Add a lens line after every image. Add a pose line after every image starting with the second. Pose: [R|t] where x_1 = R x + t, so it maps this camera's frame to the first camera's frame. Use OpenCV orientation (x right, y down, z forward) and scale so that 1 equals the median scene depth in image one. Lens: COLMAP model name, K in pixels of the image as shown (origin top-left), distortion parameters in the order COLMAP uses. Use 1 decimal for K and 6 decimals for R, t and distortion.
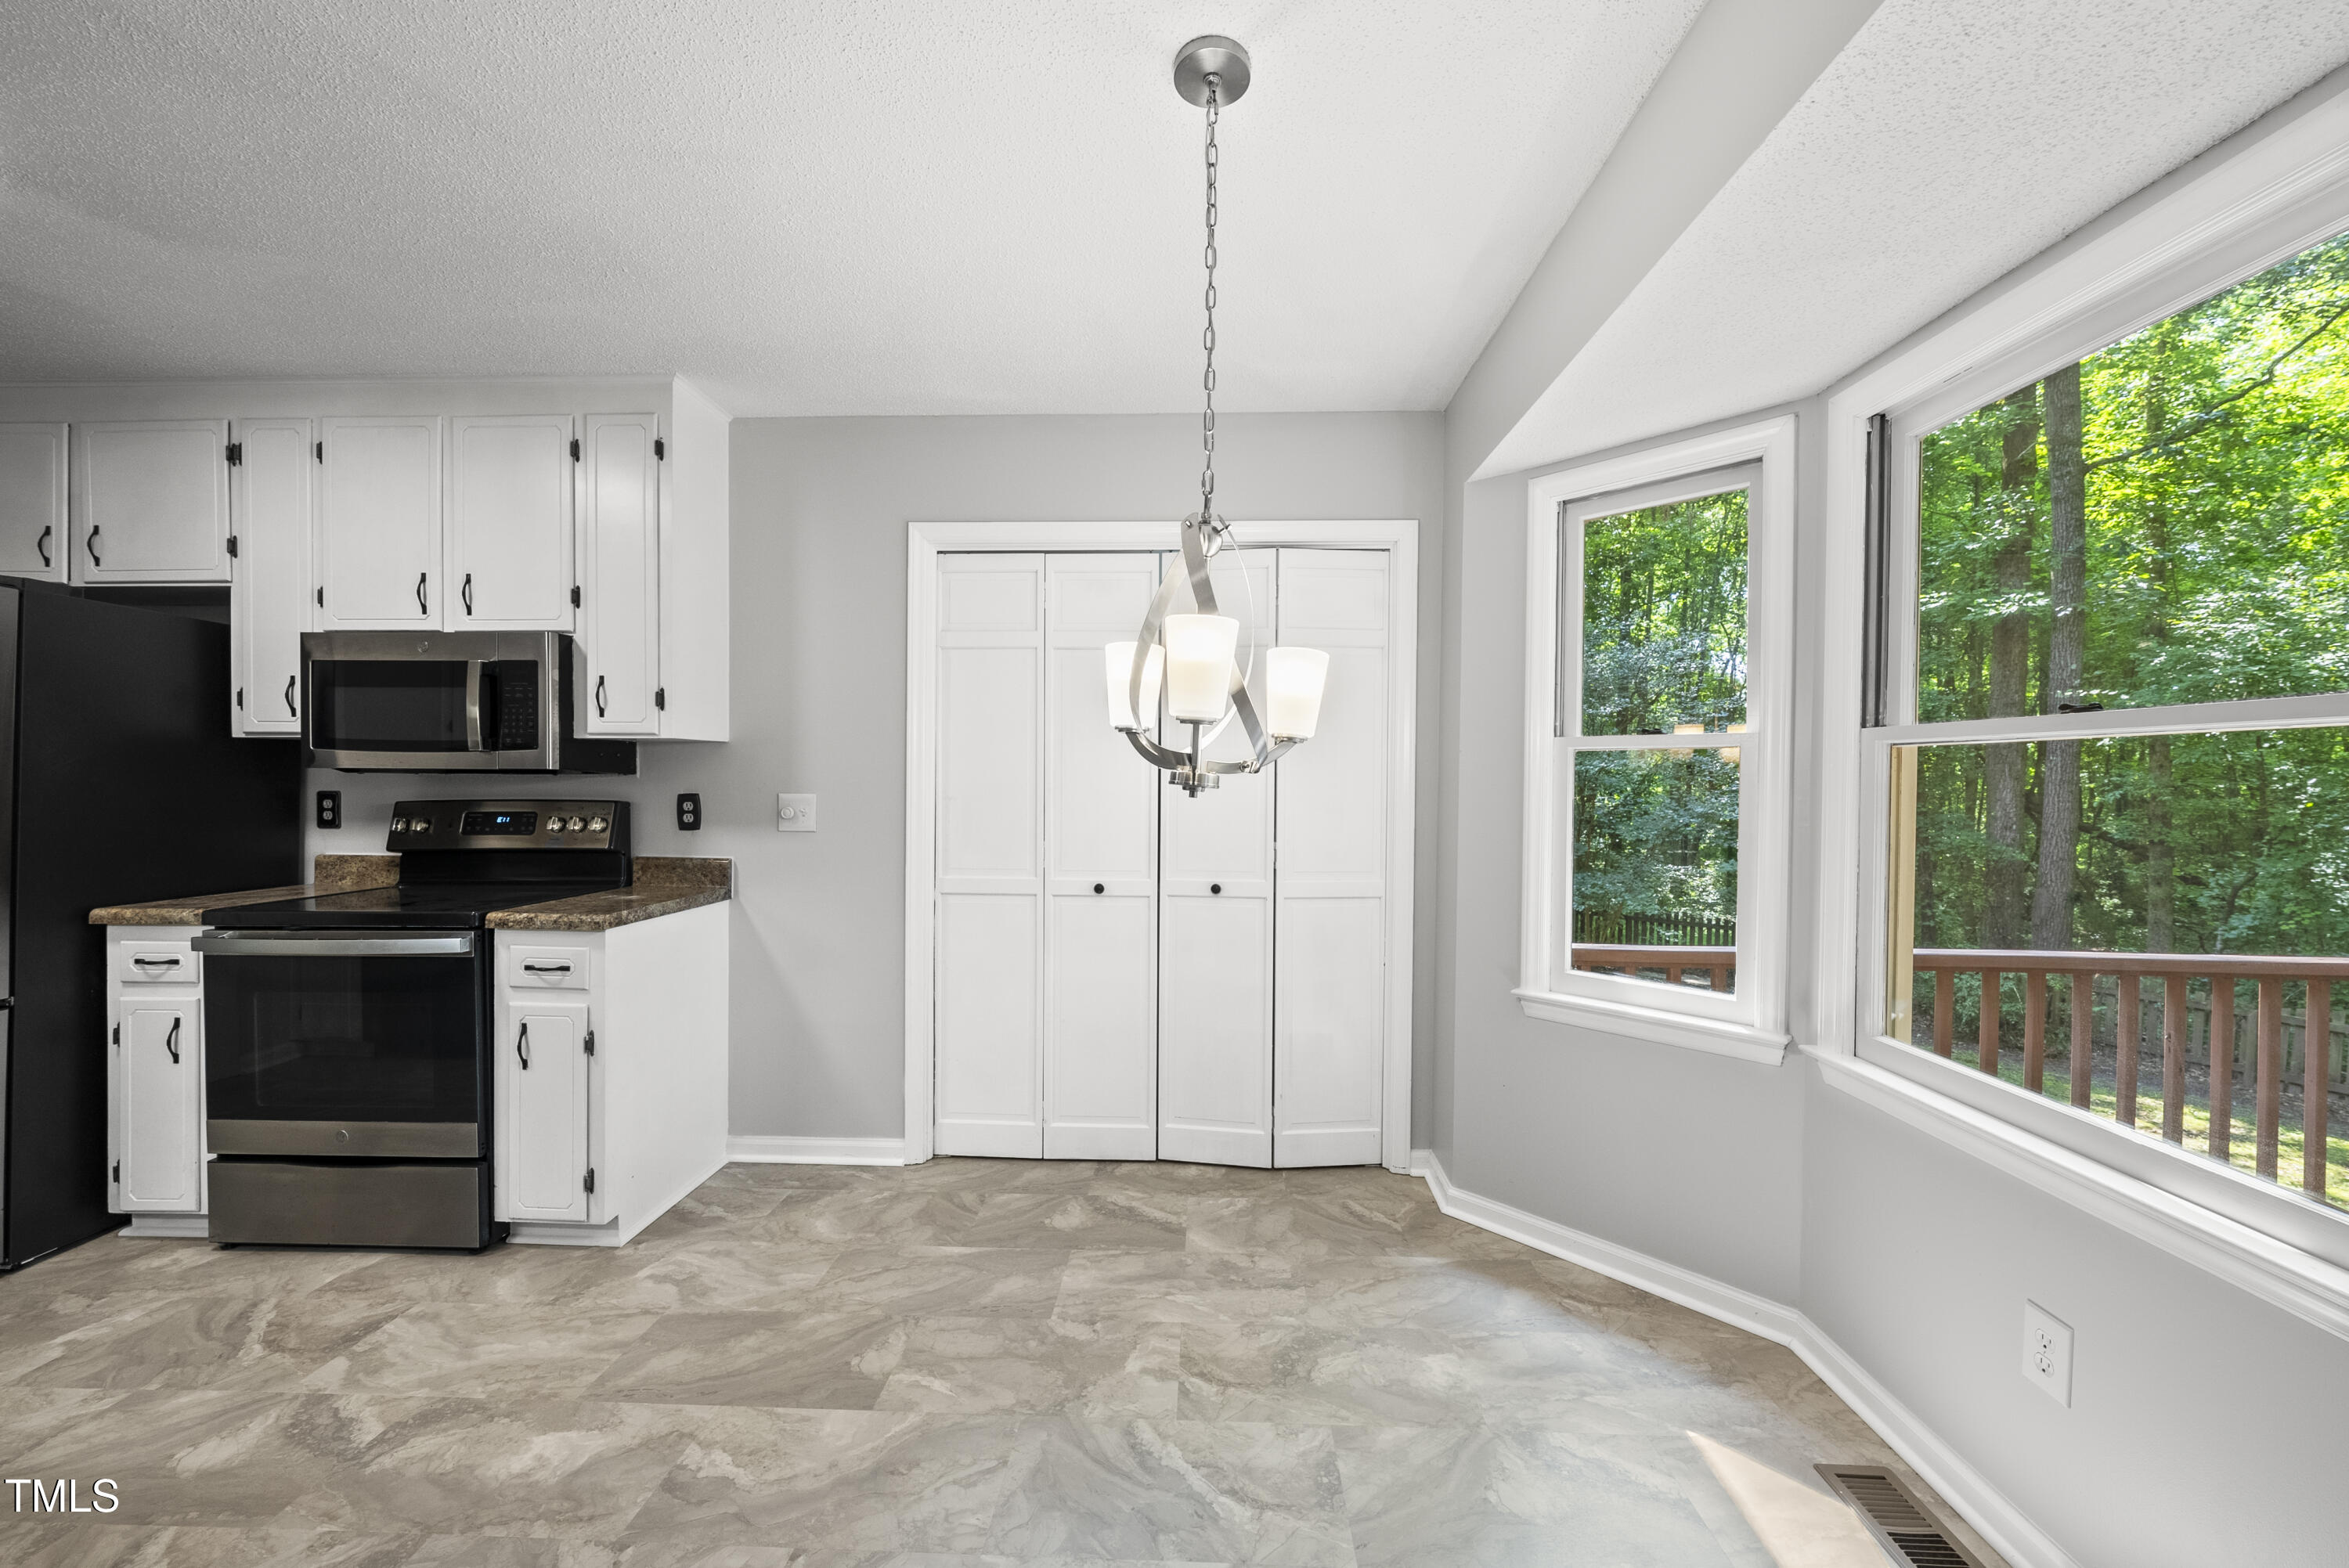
lens RADIAL K [[895.0, 0, 1176.7], [0, 895.0, 788.0], [0, 0, 1]] dist [-0.000482, 0.000113]
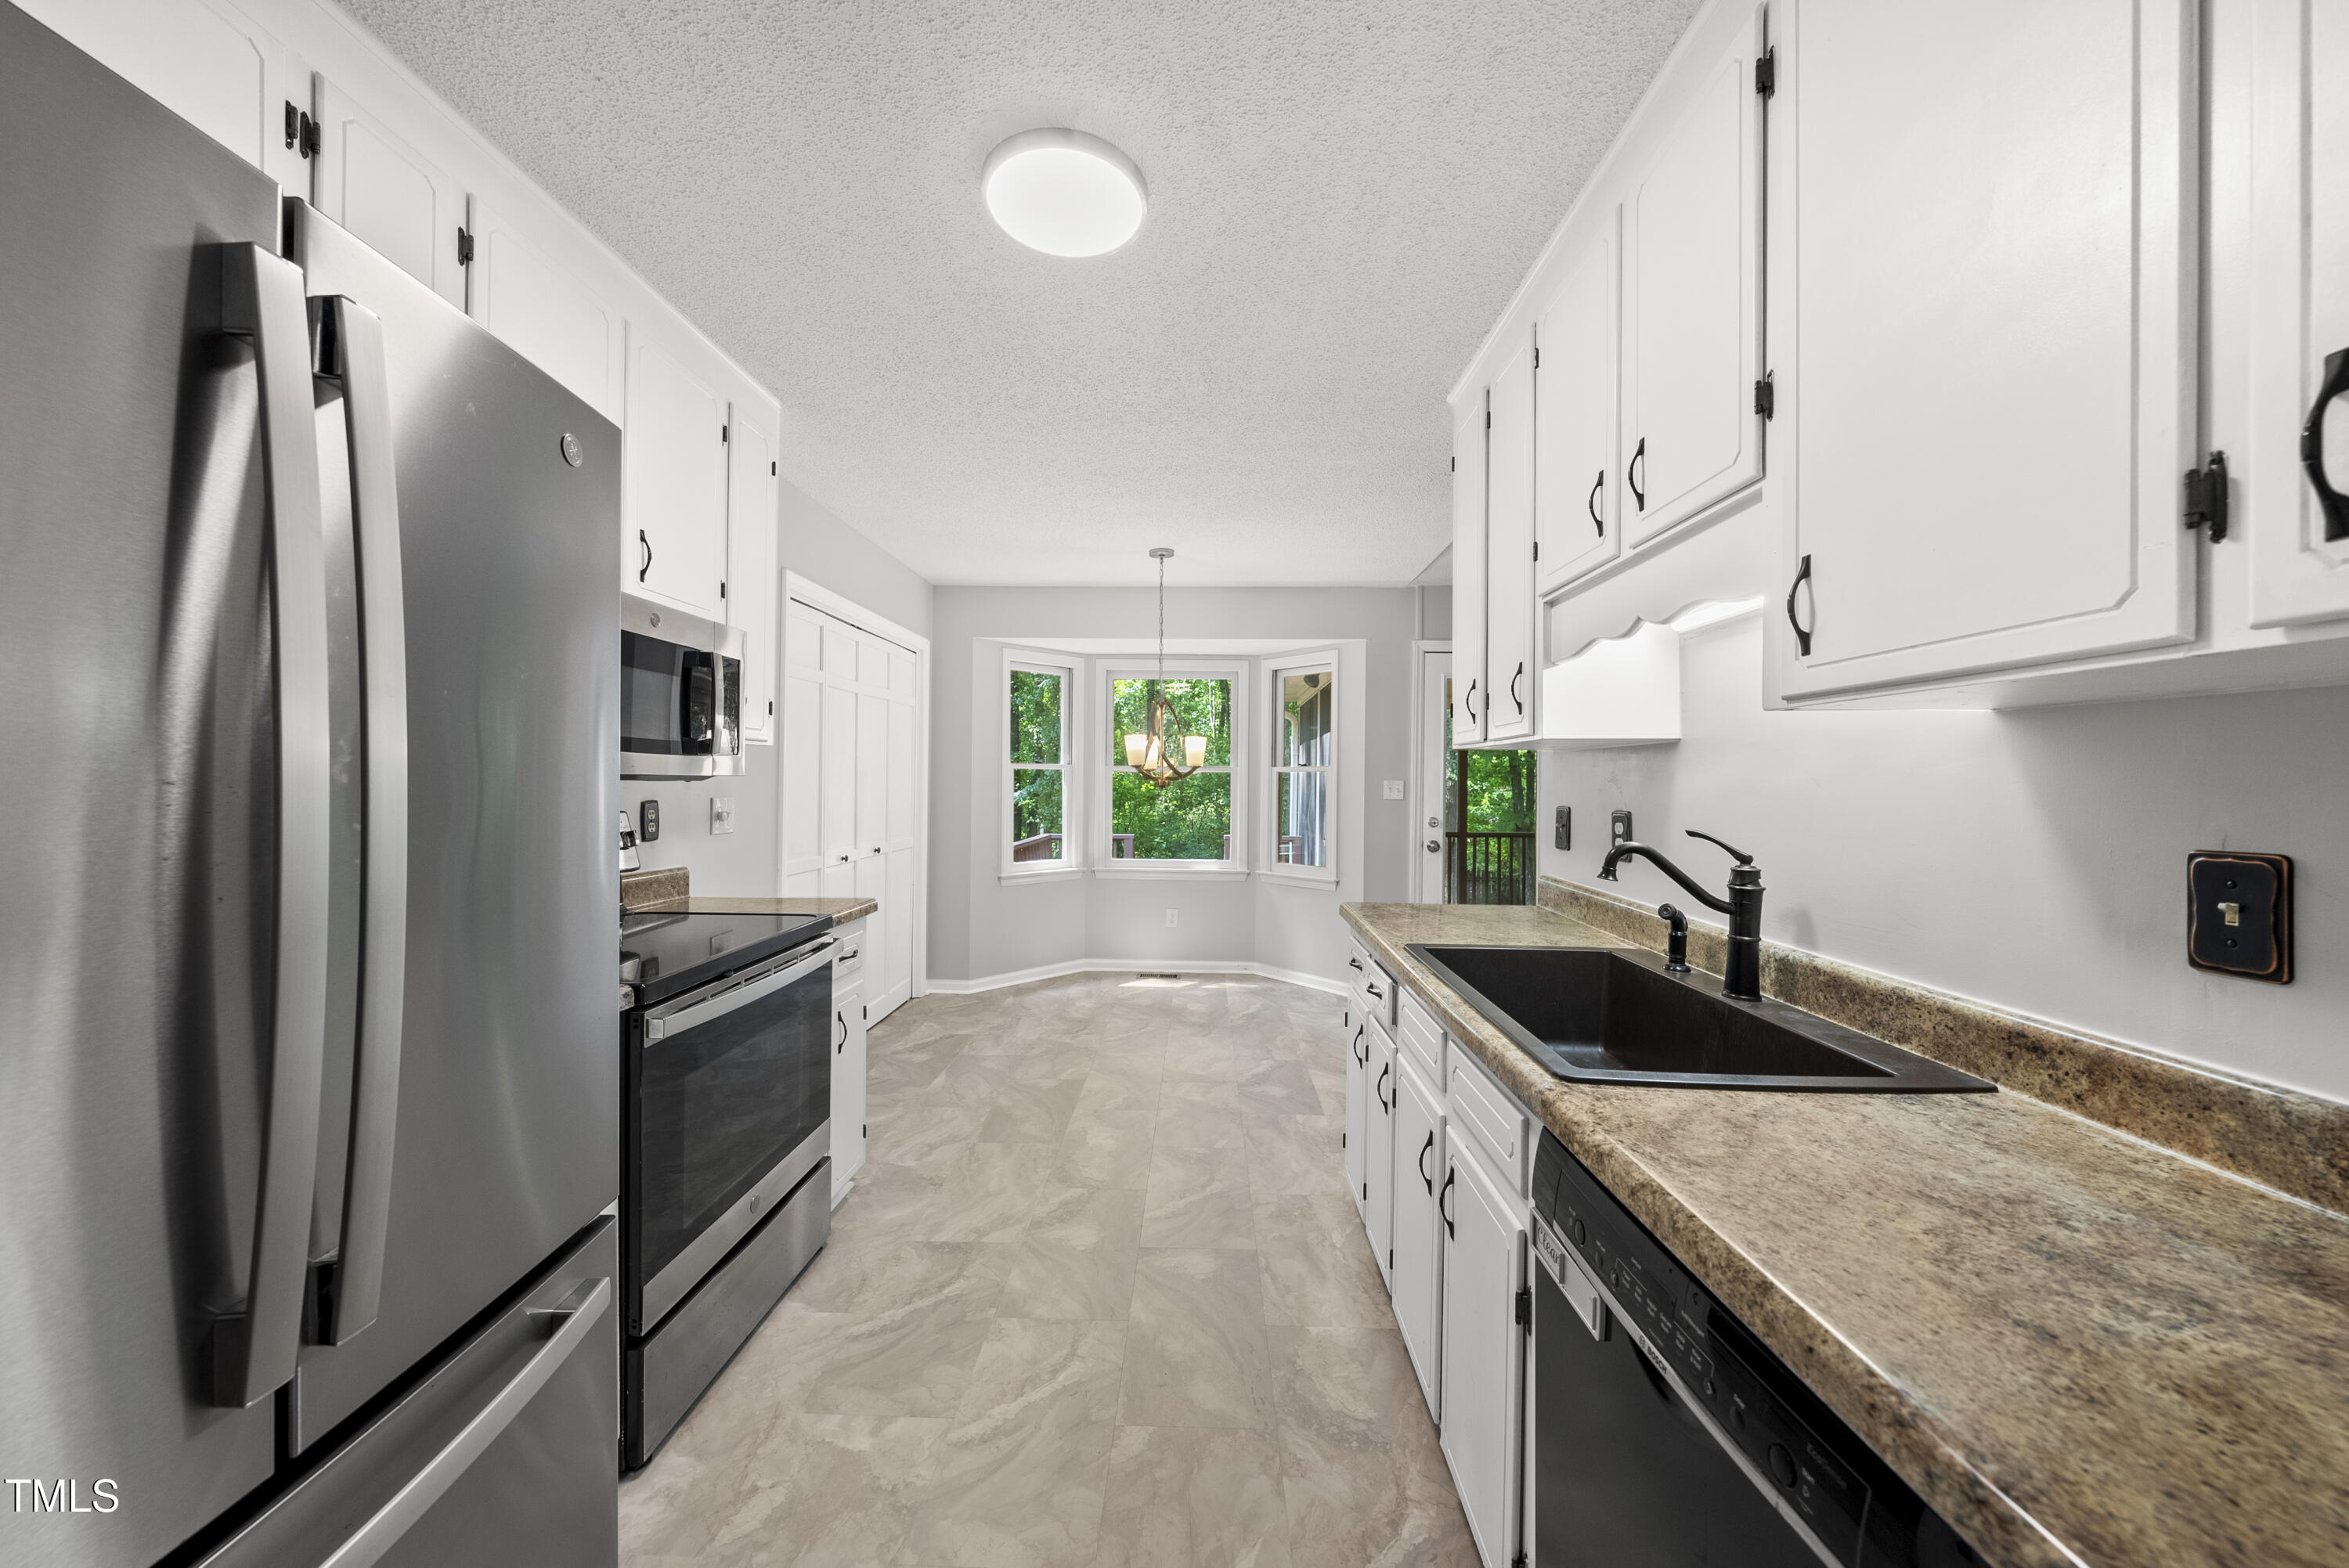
lens RADIAL K [[806.6, 0, 1169.3], [0, 806.6, 782.8], [0, 0, 1]] dist [-0.008620, -0.000225]
pose [[0.004143, -0.007602, 0.999963, -1.840965], [-0.001583, 0.999970, 0.007608, -0.027250], [-0.999990, -0.001615, 0.004130, 0.642469]]
